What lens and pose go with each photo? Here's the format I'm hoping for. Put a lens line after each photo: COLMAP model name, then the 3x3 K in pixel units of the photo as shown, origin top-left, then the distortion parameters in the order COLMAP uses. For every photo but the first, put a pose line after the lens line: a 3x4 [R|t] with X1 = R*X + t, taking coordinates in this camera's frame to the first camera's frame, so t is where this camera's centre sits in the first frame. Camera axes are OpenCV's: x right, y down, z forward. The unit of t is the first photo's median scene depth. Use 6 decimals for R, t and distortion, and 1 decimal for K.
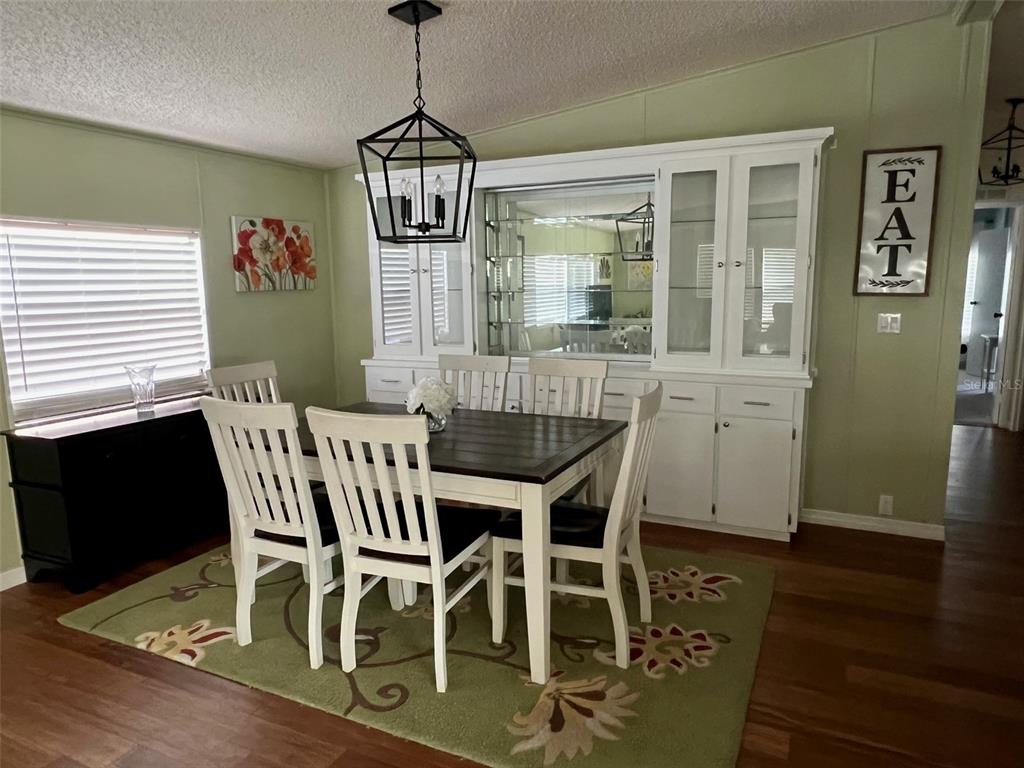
lens RADIAL K [[636.4, 0, 513.8], [0, 636.4, 386.8], [0, 0, 1]] dist [-0.011785, -0.003058]
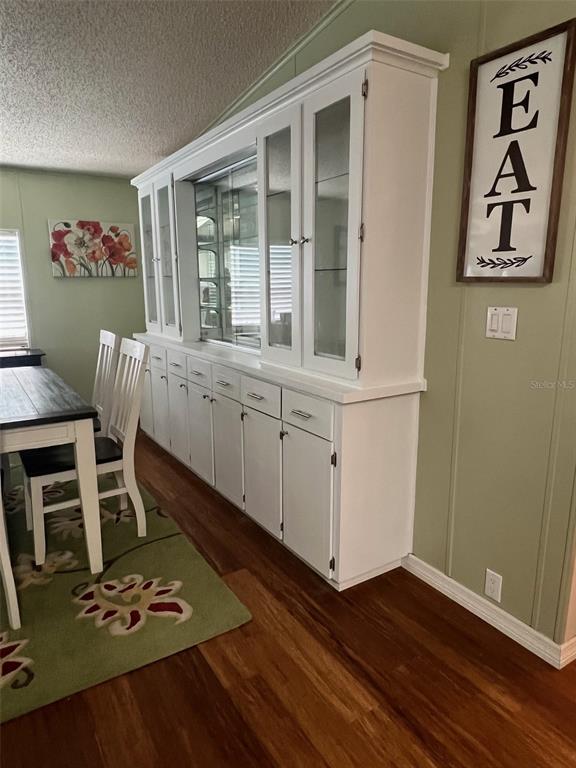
lens RADIAL K [[477.3, 0, 286.1], [0, 477.3, 381.4], [0, 0, 1]] dist [-0.011785, -0.003058]
pose [[0.866497, 0.113484, -0.486112, 0.619075], [-0.092867, 0.993463, 0.066390, -0.050247], [0.490468, -0.012383, 0.871371, 0.435711]]
